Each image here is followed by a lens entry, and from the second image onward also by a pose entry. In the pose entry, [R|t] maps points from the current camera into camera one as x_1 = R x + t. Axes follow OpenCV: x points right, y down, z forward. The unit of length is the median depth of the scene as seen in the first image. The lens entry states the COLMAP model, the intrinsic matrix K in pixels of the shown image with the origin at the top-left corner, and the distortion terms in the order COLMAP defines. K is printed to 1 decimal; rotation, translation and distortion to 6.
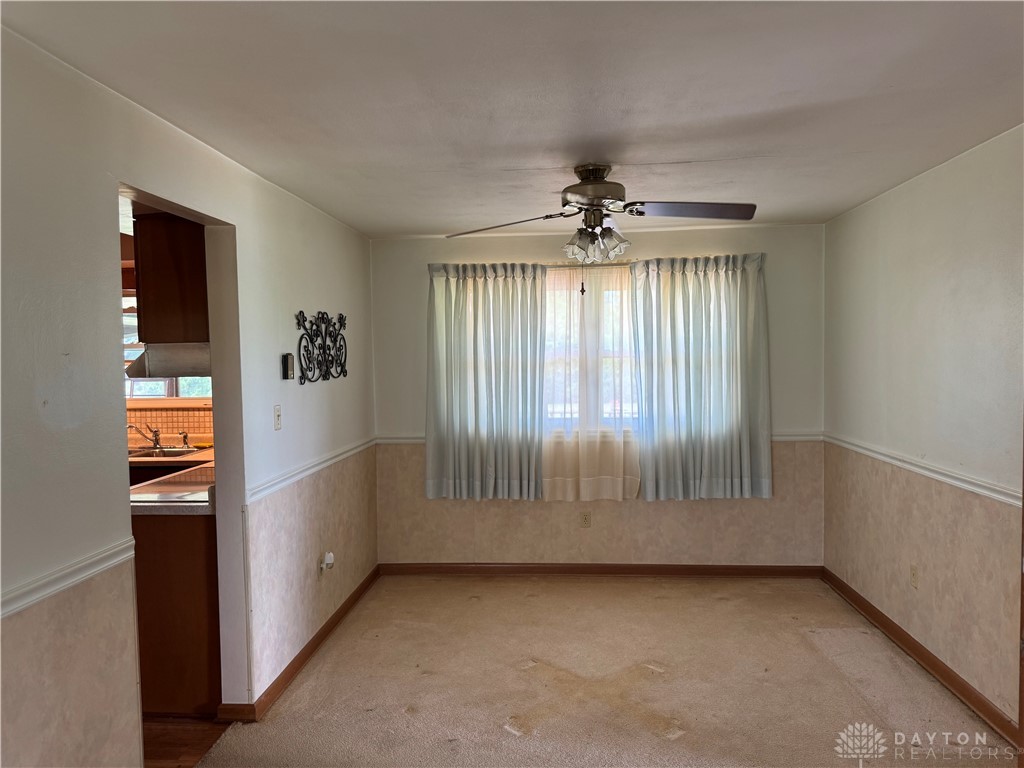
lens RADIAL K [[706.0, 0, 512.0], [0, 706.0, 384.0], [0, 0, 1]] dist [0.069220, -0.000284]
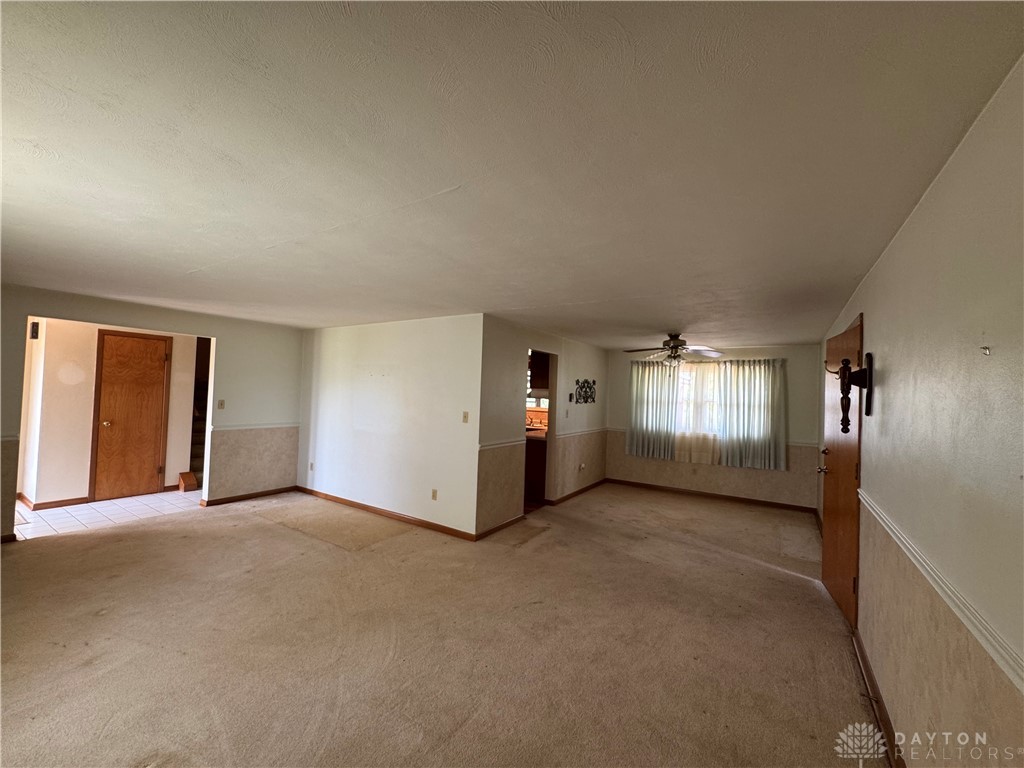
lens RADIAL K [[411.5, 0, 512.0], [0, 411.5, 384.0], [0, 0, 1]] dist [-0.000947, -0.000259]
pose [[0.873259, 0.037922, -0.485778, 0.237116], [-0.071362, 0.996170, -0.050519, 0.018972], [0.482001, 0.078782, 0.872621, -0.502842]]
